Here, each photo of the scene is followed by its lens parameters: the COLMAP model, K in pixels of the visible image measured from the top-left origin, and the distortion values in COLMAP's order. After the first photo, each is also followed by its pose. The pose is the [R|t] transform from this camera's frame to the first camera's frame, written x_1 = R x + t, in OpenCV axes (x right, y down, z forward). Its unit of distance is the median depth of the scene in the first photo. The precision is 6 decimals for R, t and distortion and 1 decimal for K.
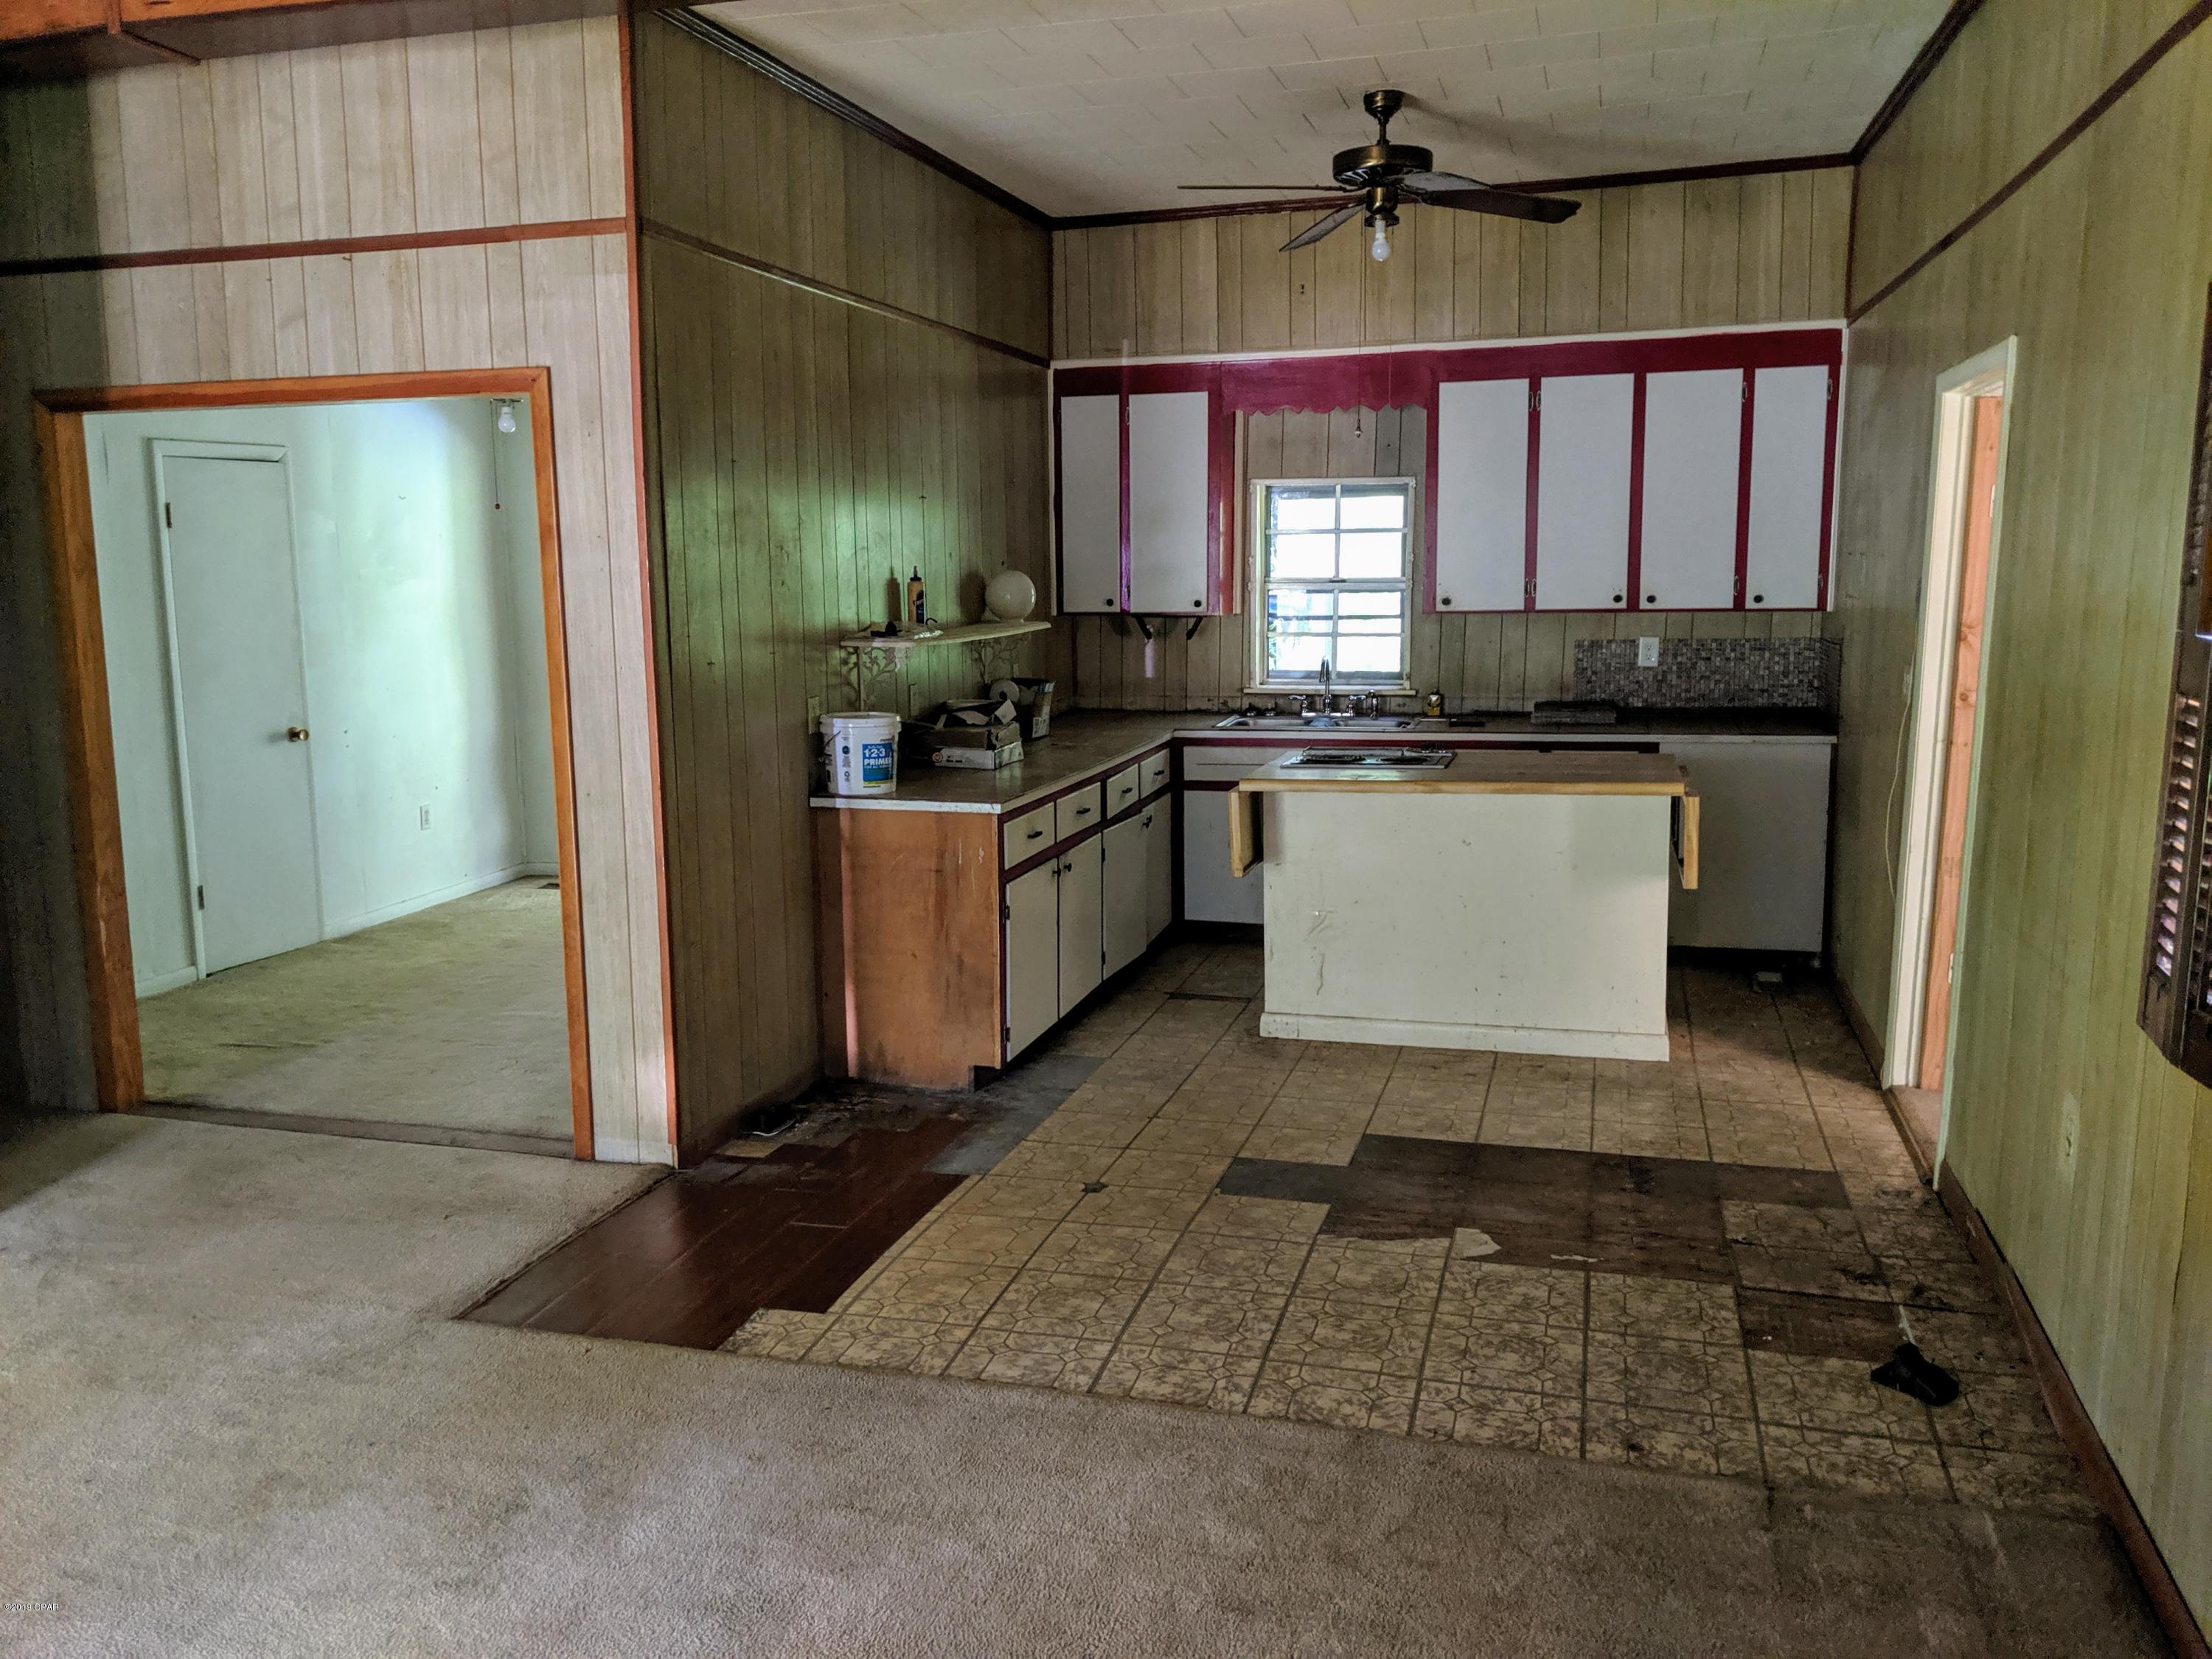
lens RADIAL K [[1767.5, 0, 1106.7], [0, 1767.5, 836.1], [0, 0, 1]] dist [0.035022, -0.045100]
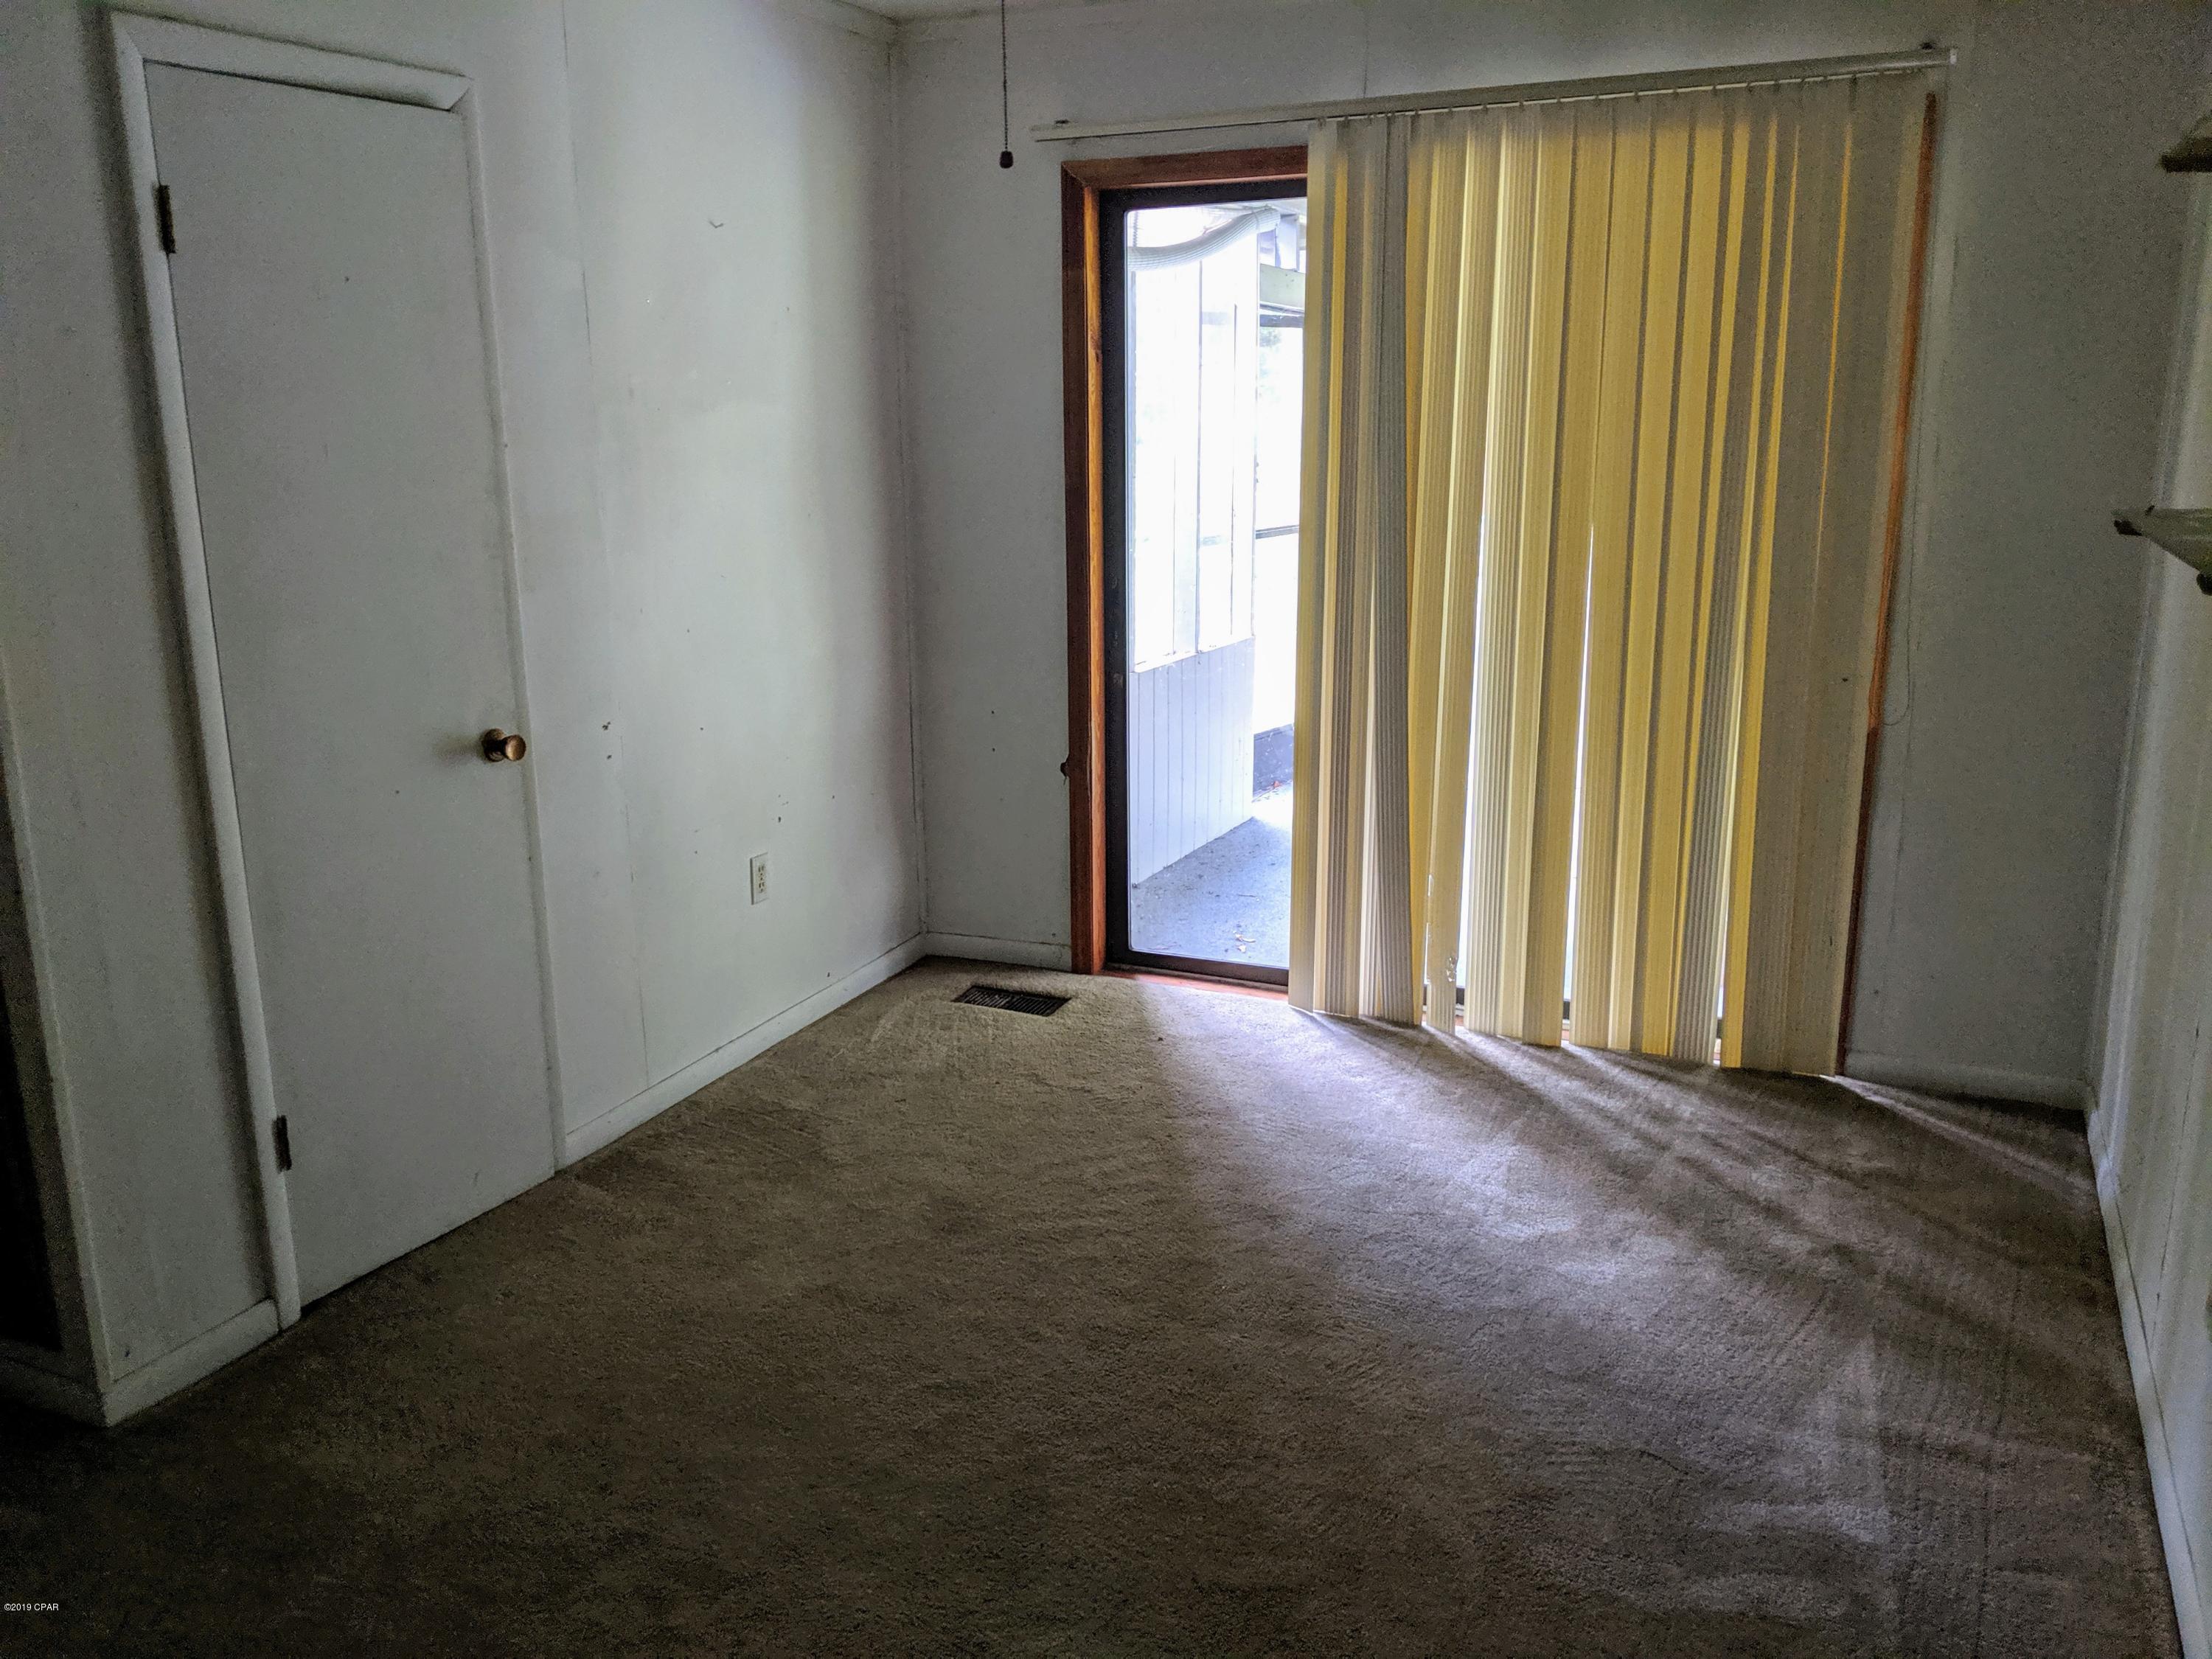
lens RADIAL K [[1767.5, 0, 1101.5], [0, 1767.5, 832.7], [0, 0, 1]] dist [0.035022, -0.045100]
pose [[0.989914, 0.031762, -0.138061, -0.243698], [-0.019867, 0.996037, 0.086695, -0.077092], [0.140267, -0.083078, 0.986622, 0.579290]]
